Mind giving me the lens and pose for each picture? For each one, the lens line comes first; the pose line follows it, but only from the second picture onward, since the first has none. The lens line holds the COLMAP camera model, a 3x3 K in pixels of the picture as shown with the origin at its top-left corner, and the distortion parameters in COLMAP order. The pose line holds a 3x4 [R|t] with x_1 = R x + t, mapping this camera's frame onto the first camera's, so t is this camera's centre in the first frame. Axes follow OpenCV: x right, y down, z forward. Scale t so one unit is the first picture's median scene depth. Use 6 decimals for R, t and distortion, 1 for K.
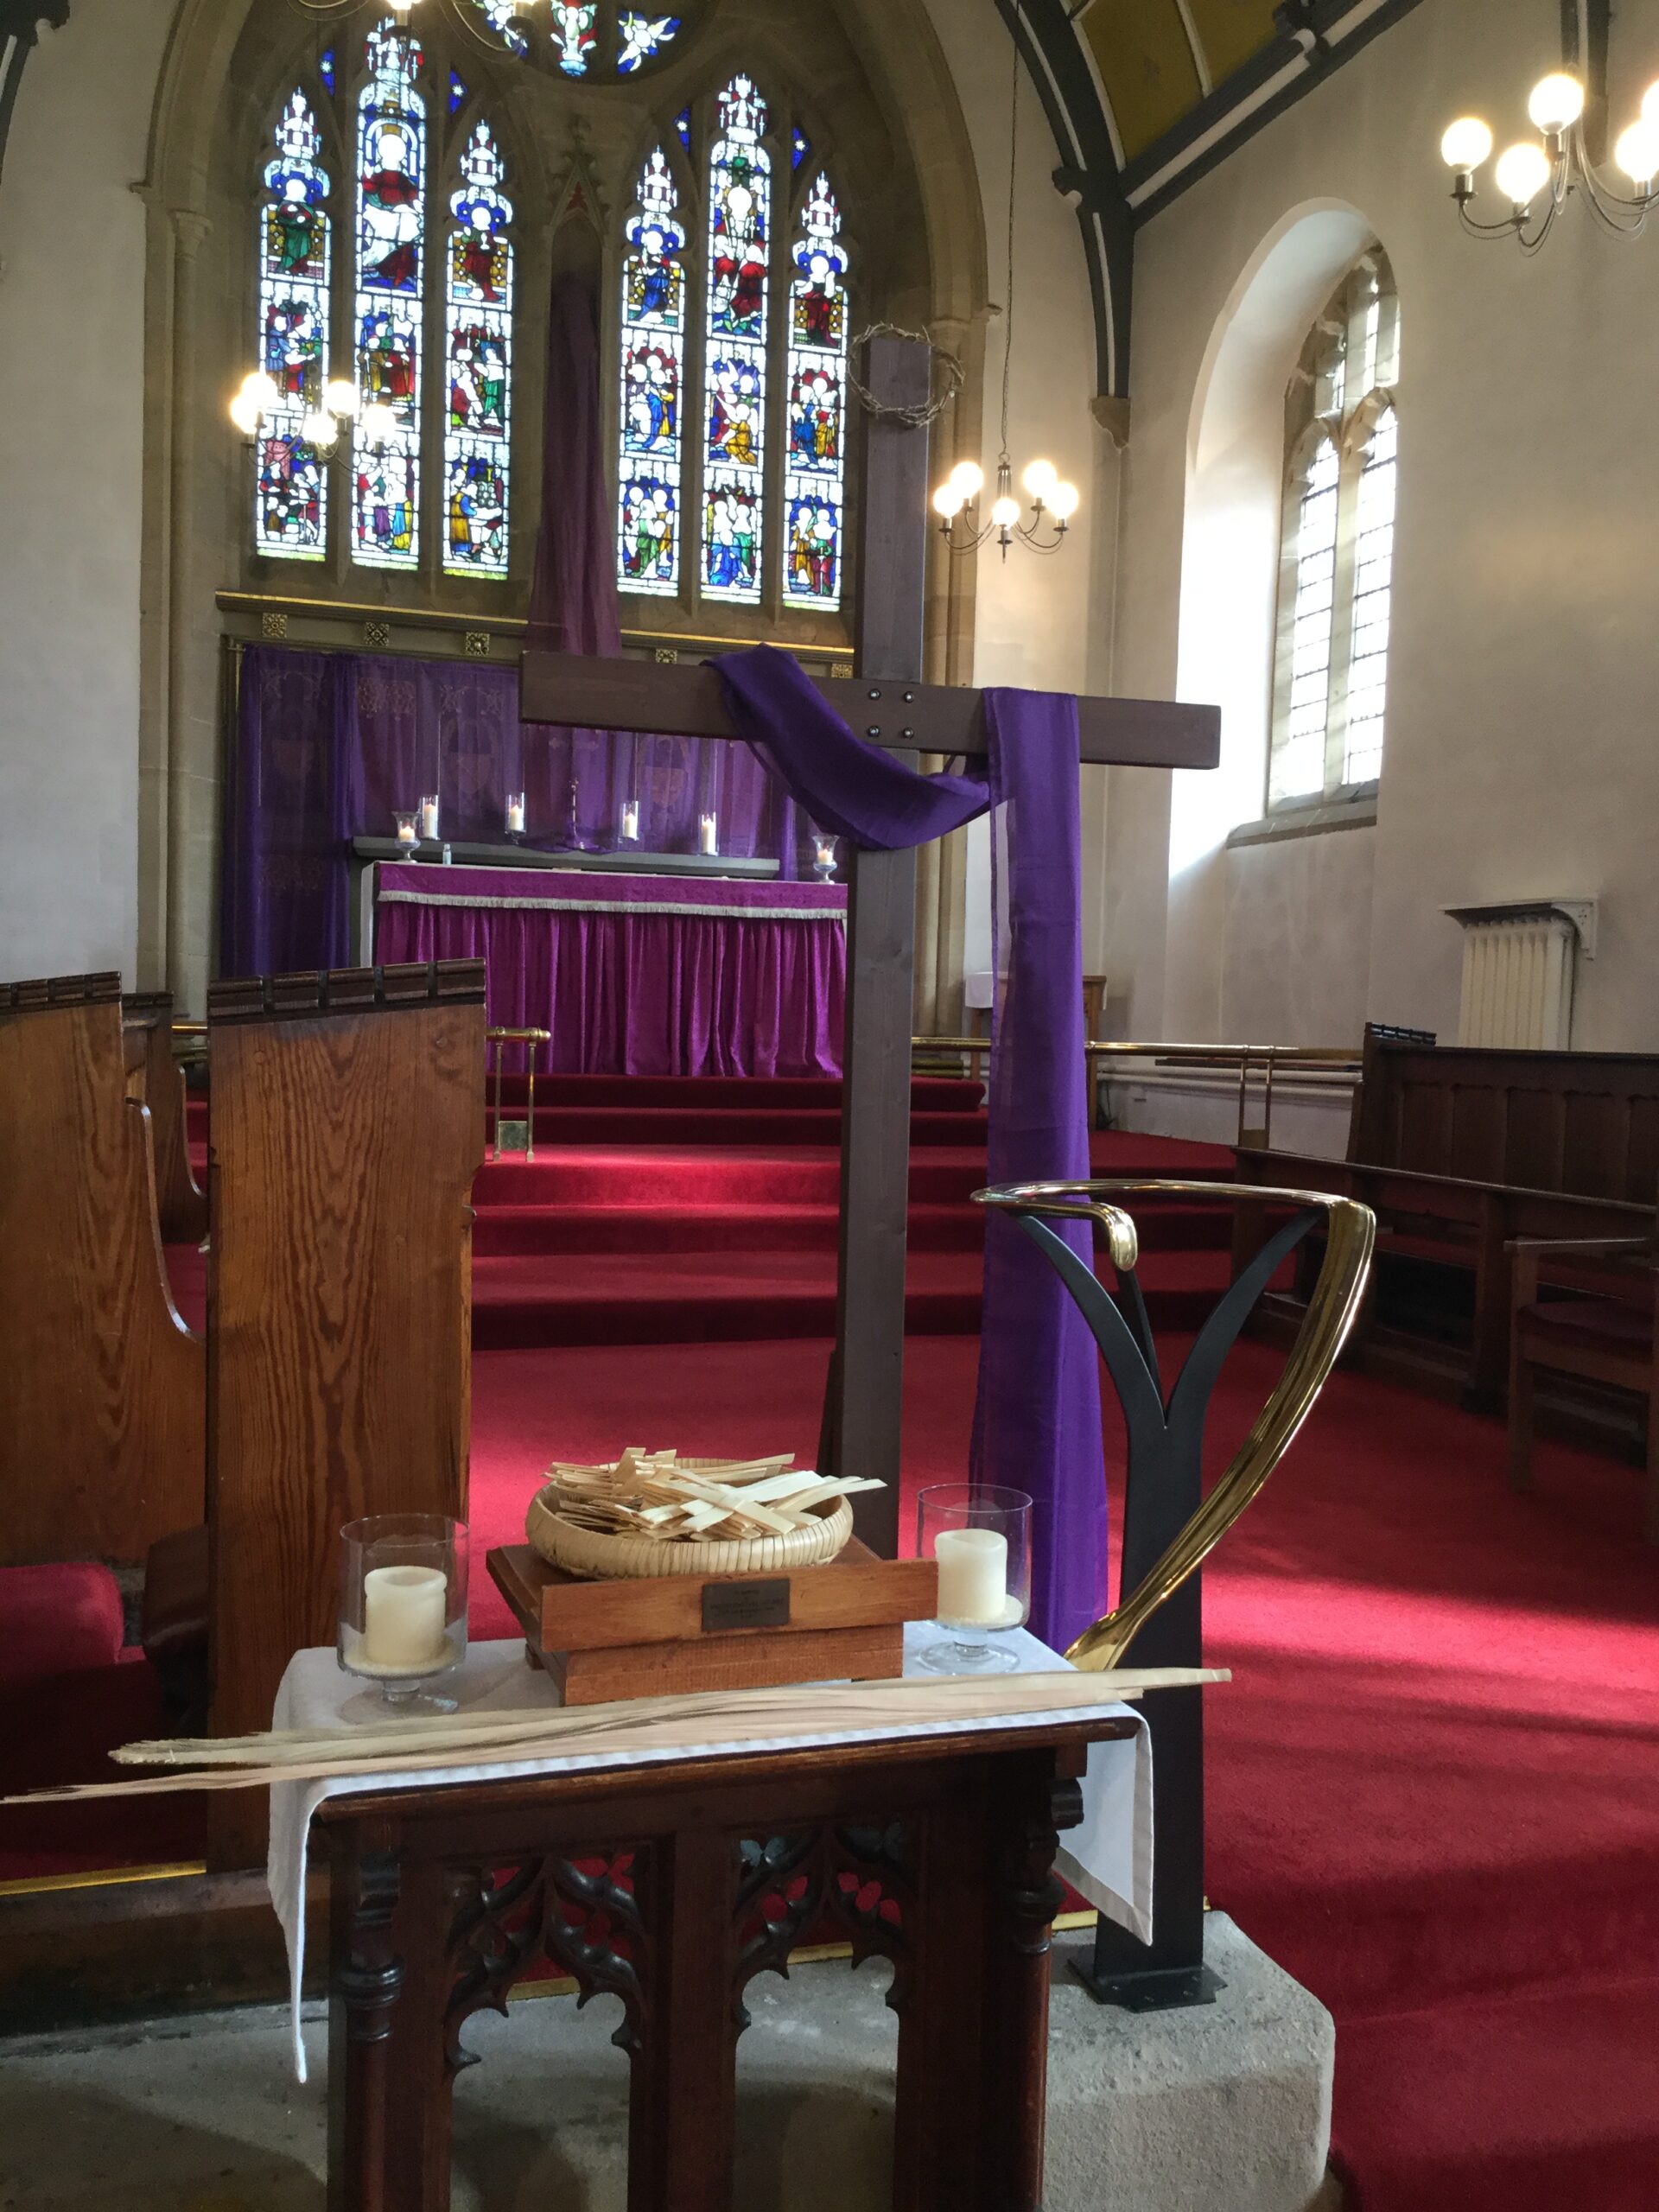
lens RADIAL K [[1988.7, 0, 829.5], [0, 1988.7, 1106.0], [0, 0, 1]] dist [0.147720, -0.324884]
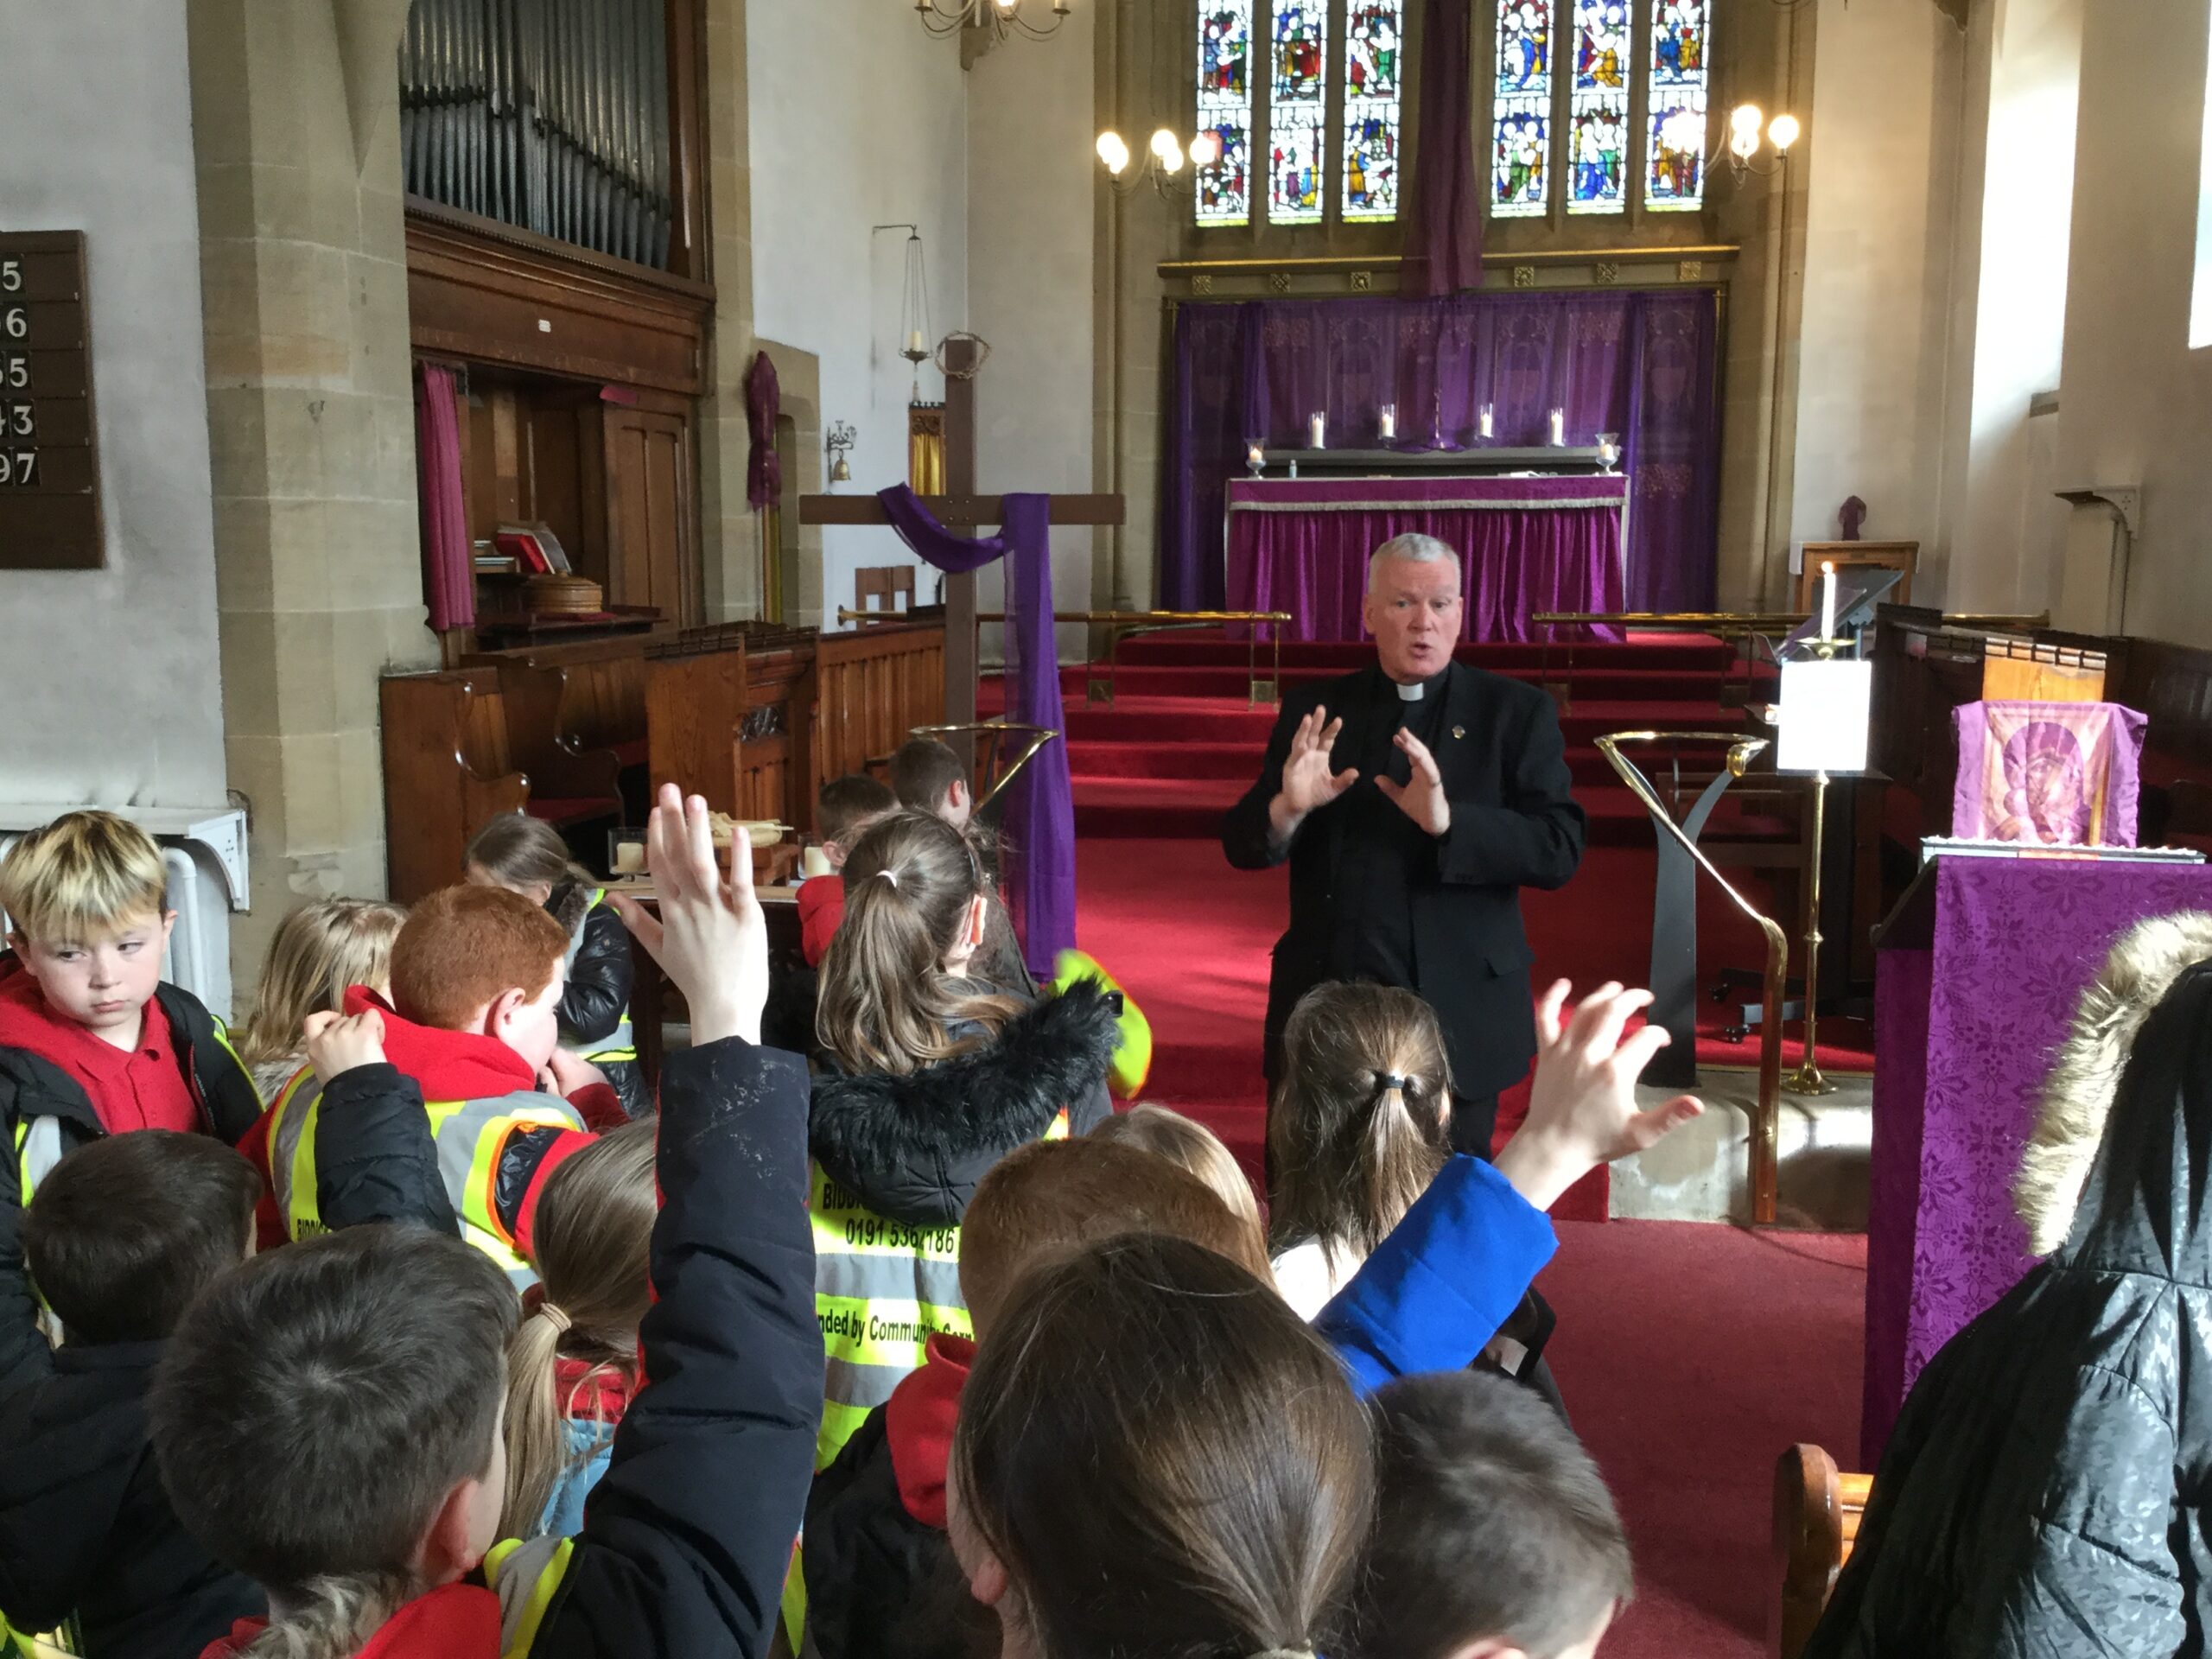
lens RADIAL K [[2151.4, 0, 1113.1], [0, 2151.4, 836.1], [0, 0, 1]] dist [0.152184, -0.334895]
pose [[0.885828, 0.036696, -0.462560, 0.303045], [0.003257, 0.996352, 0.085282, -0.009105], [0.464002, -0.077052, 0.882477, -0.243667]]
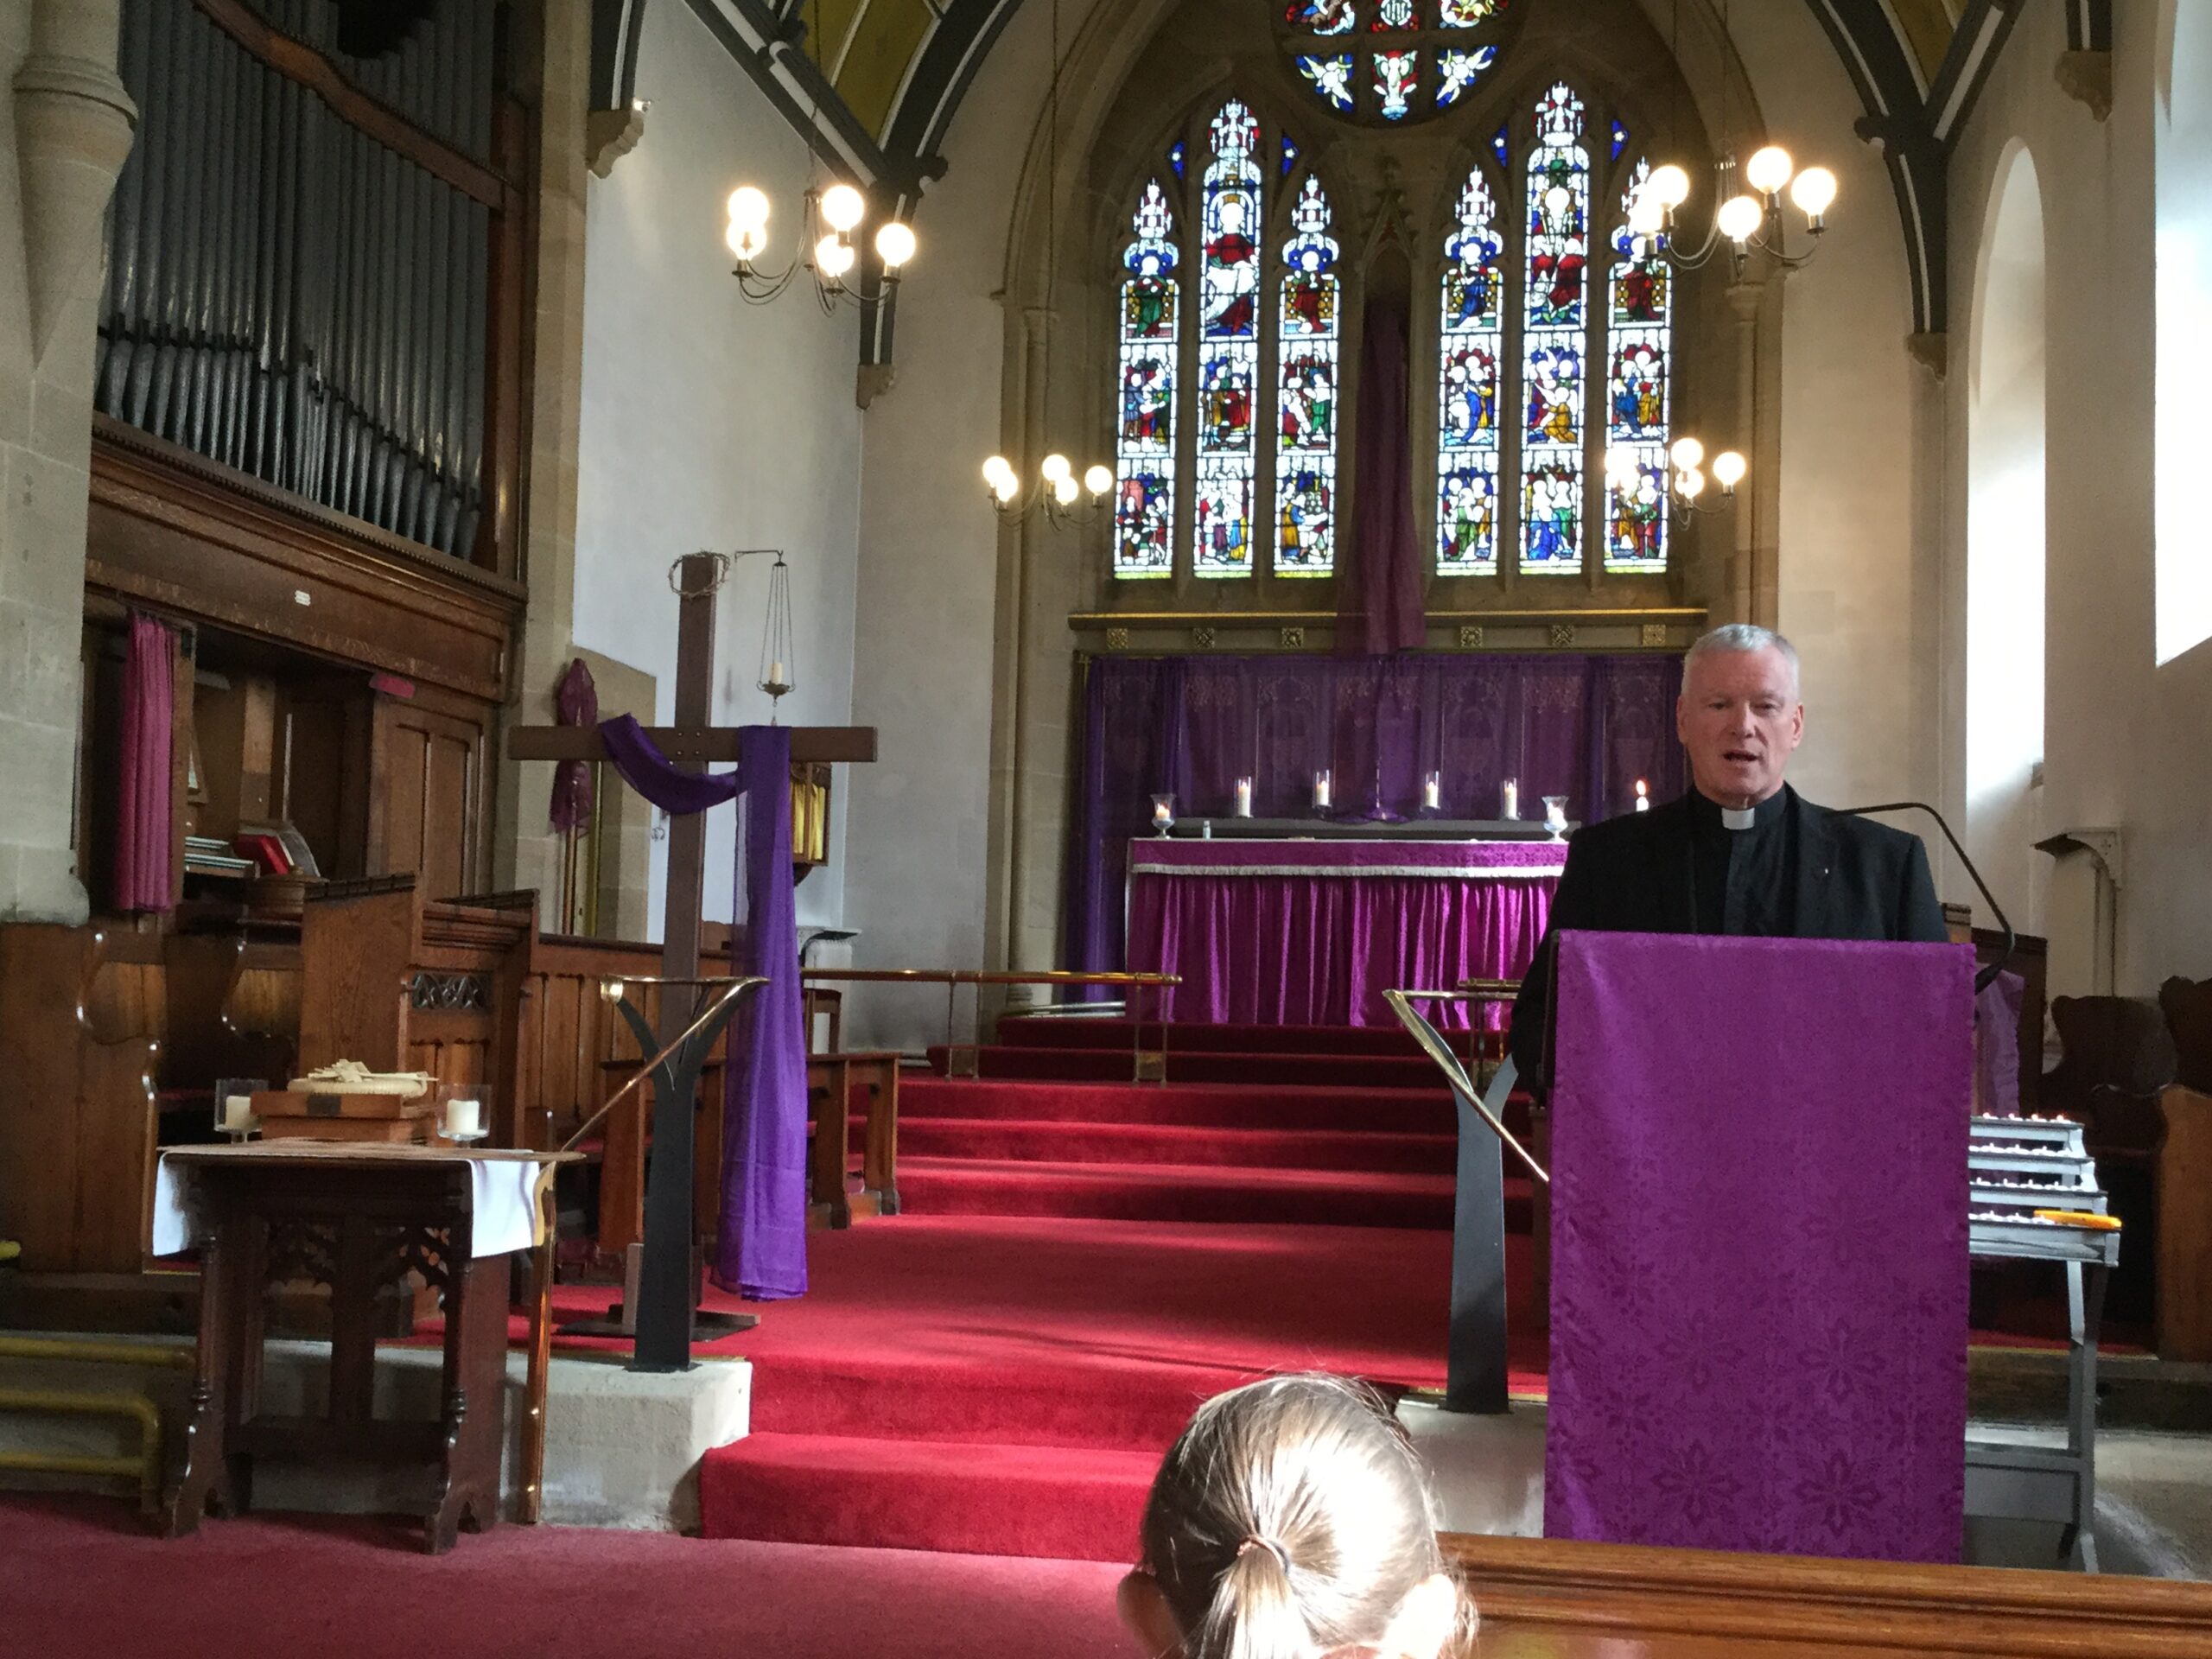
lens RADIAL K [[2471.0, 0, 1107.3], [0, 2471.0, 835.6], [0, 0, 1]] dist [0.090176, 0.021757]
pose [[0.884261, -0.039706, -0.465303, 0.348796], [-0.019351, 0.992408, -0.121460, 0.040407], [0.466593, 0.116407, 0.876779, -0.207272]]
